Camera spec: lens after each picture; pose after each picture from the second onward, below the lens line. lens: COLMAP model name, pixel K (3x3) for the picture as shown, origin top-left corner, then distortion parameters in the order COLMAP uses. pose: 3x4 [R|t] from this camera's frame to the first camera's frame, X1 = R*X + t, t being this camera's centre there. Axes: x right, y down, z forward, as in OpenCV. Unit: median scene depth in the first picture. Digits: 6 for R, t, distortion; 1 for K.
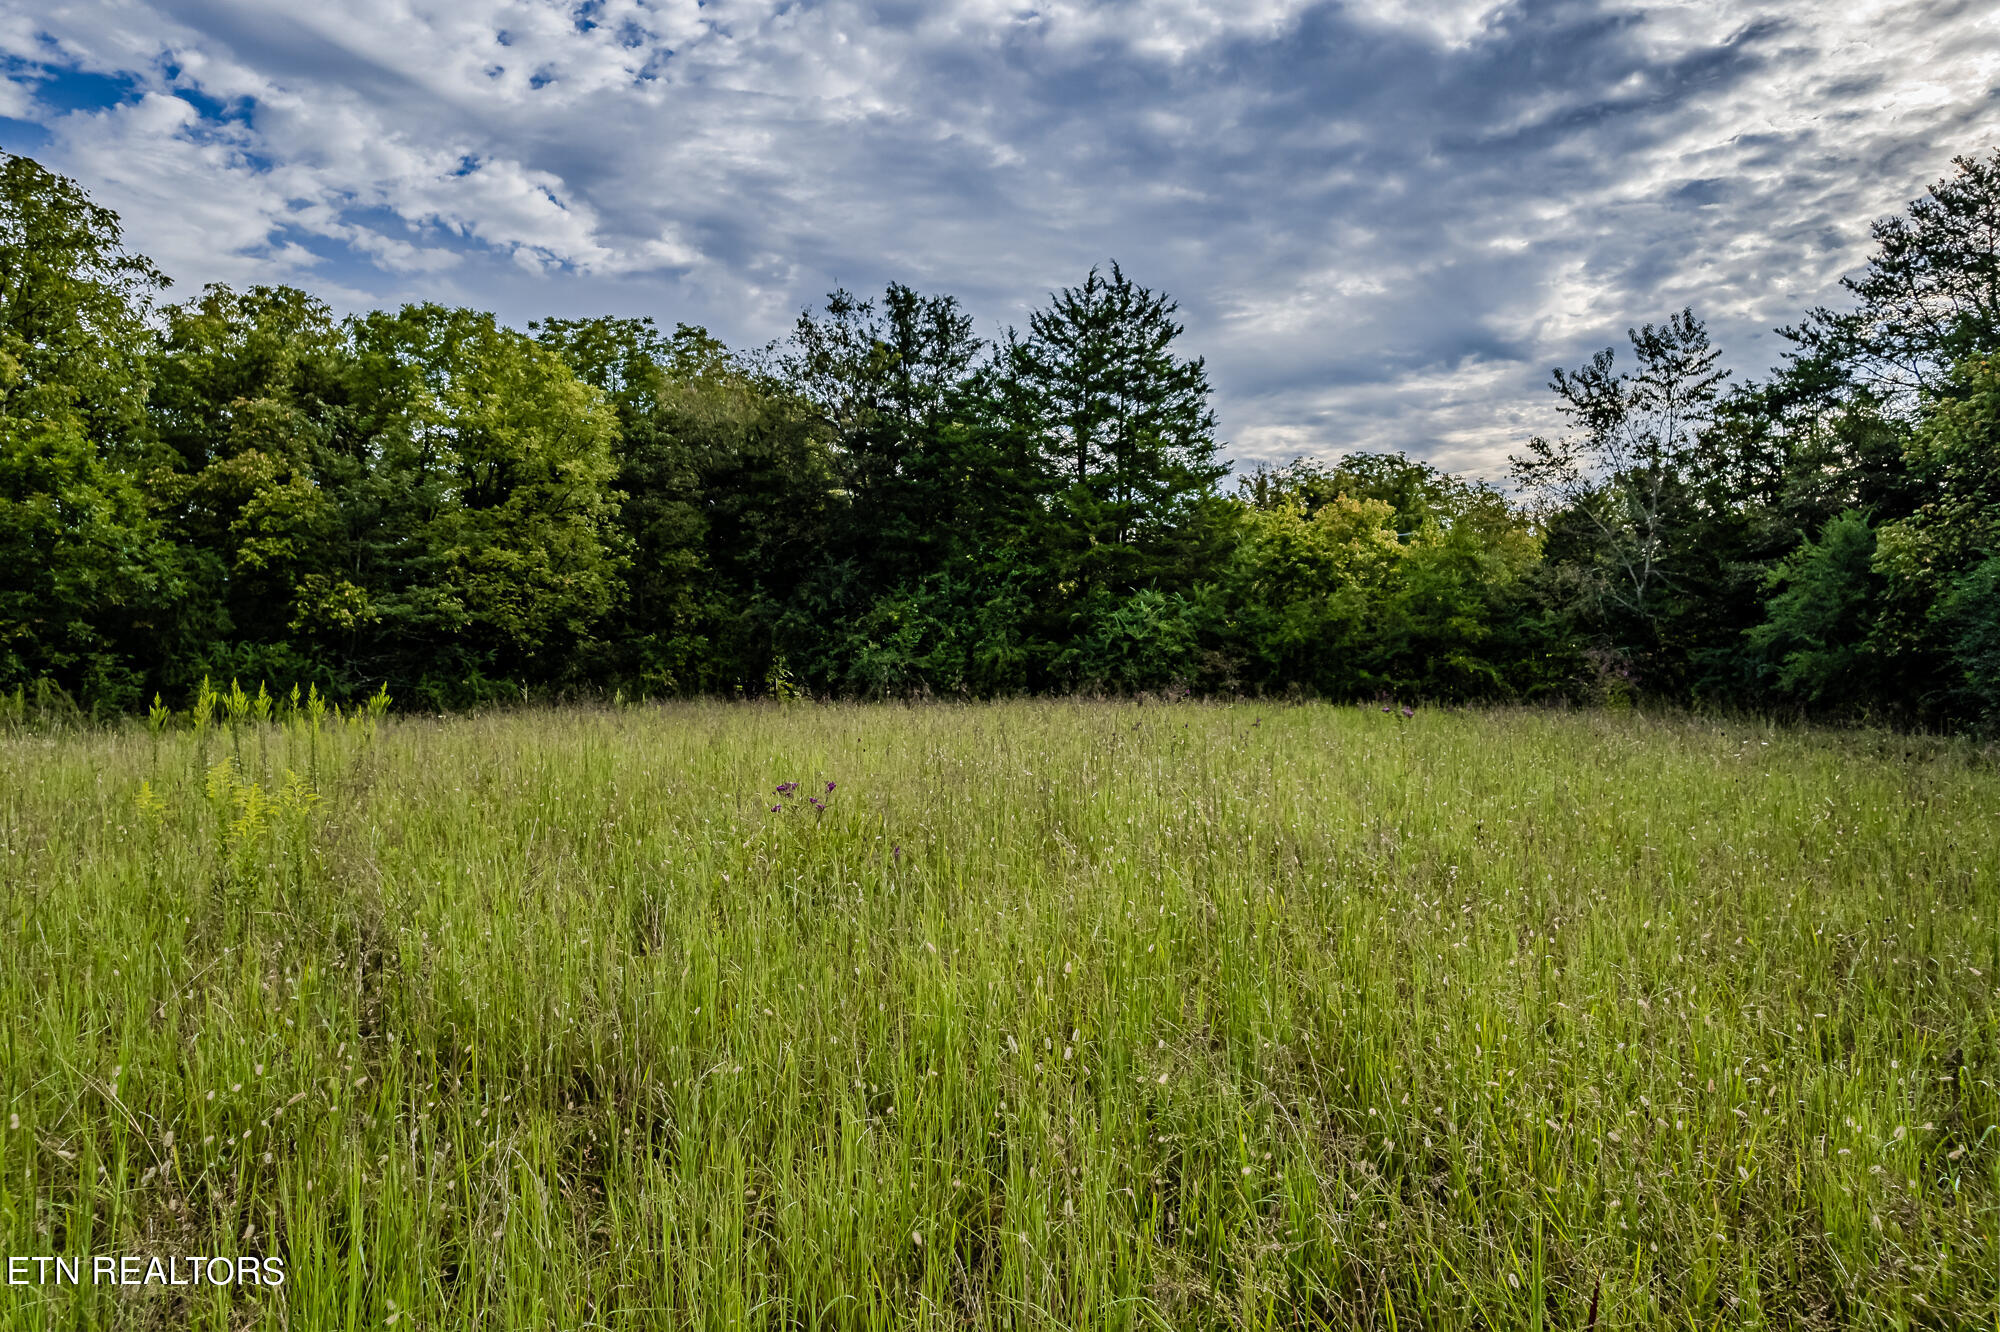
lens RADIAL K [[1294.0, 0, 998.0], [0, 1294.0, 668.9], [0, 0, 1]] dist [-0.074996, 0.073058]
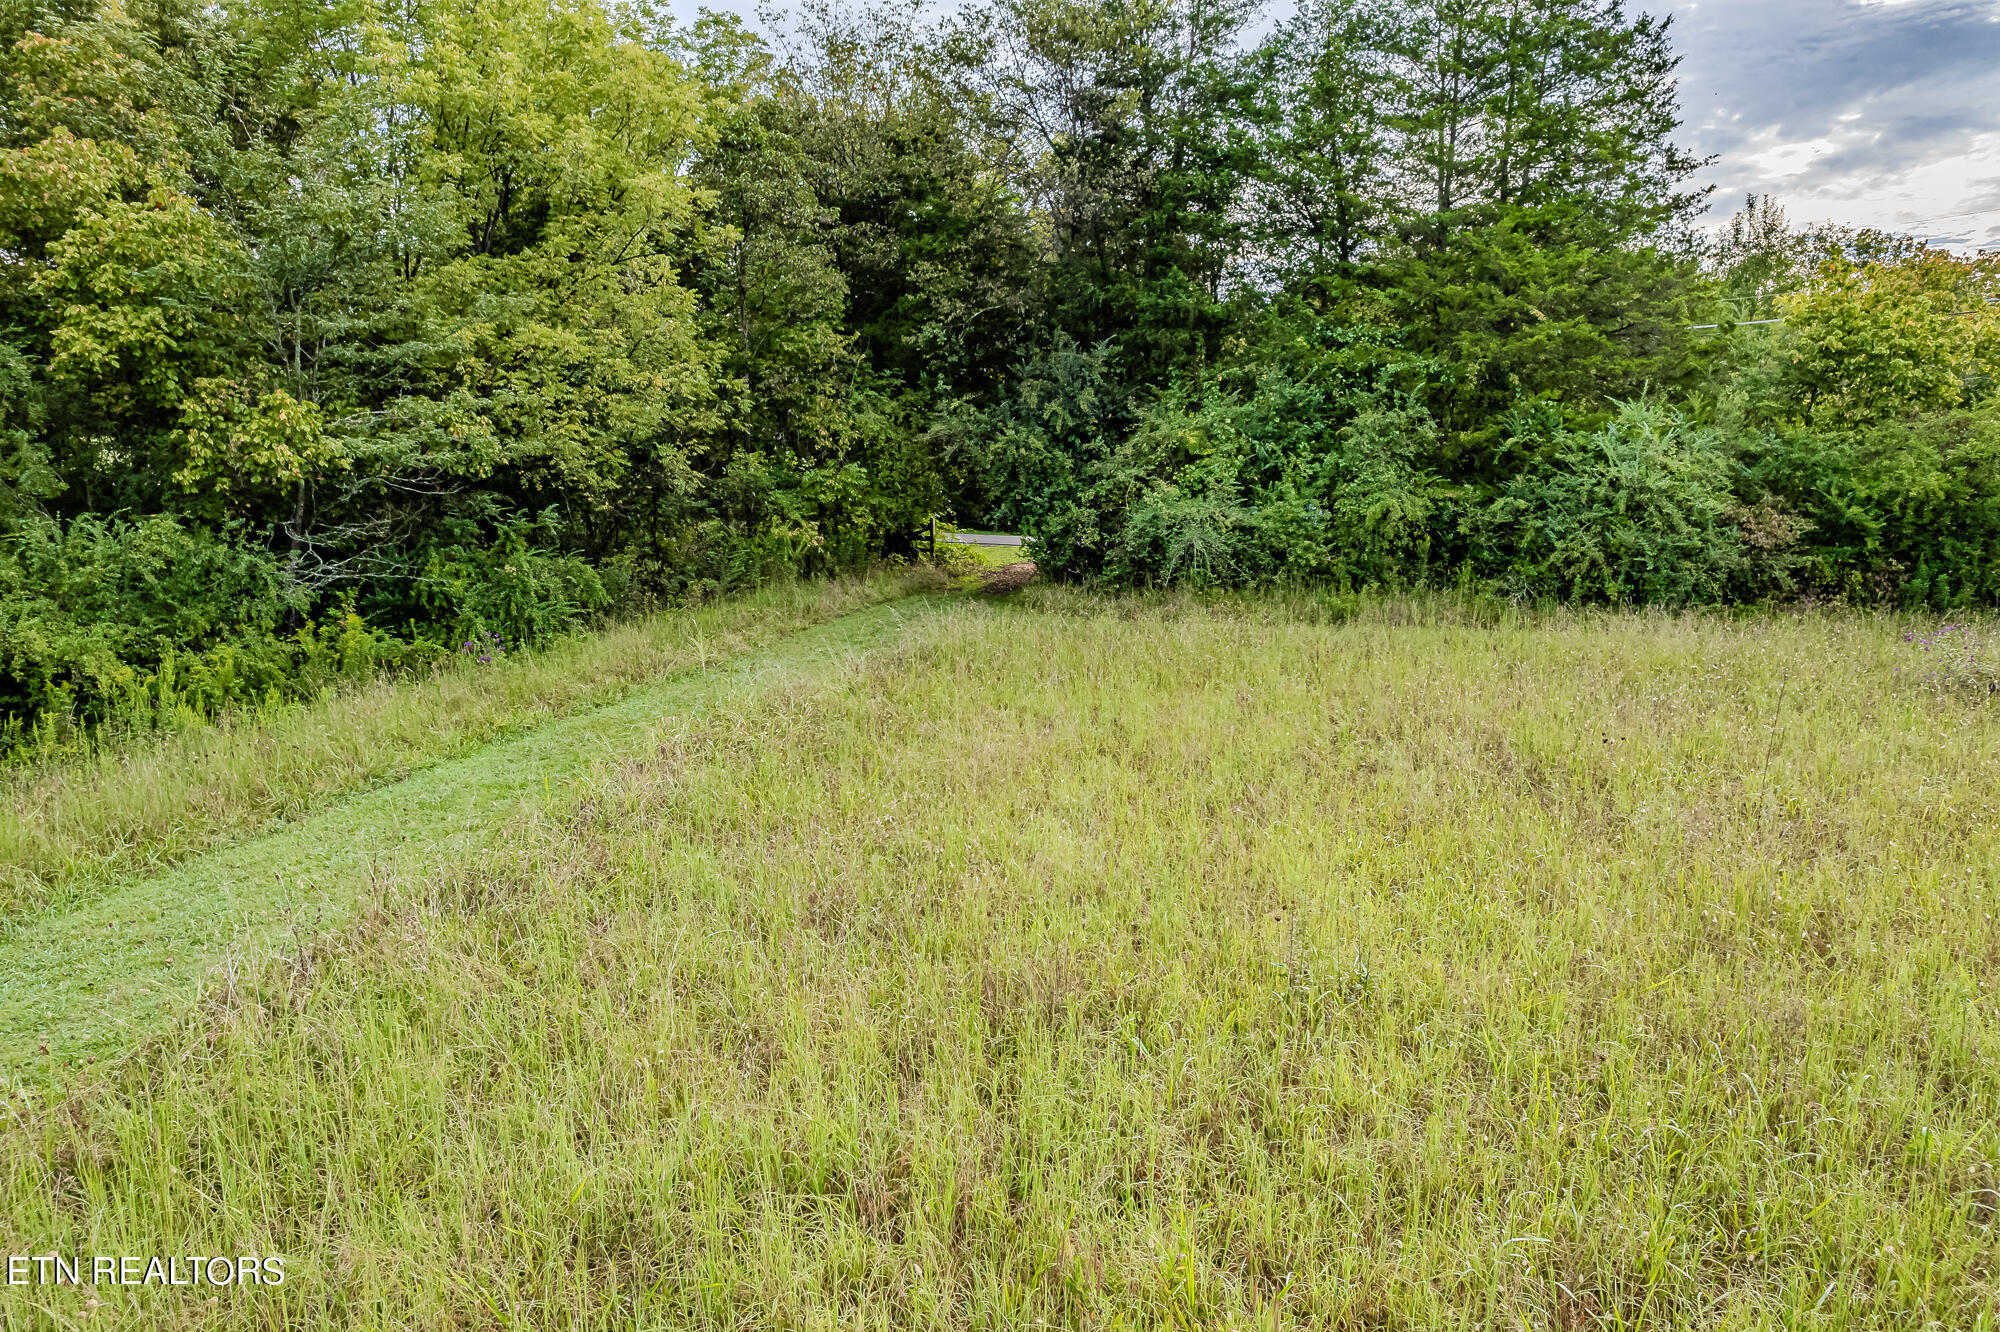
lens RADIAL K [[1294.0, 0, 1009.6], [0, 1294.0, 666.2], [0, 0, 1]] dist [-0.074996, 0.073058]
pose [[0.998912, -0.009765, 0.045603, -0.208354], [0.001801, 0.985184, 0.171489, -0.041454], [-0.046602, -0.171221, 0.984130, 0.398977]]
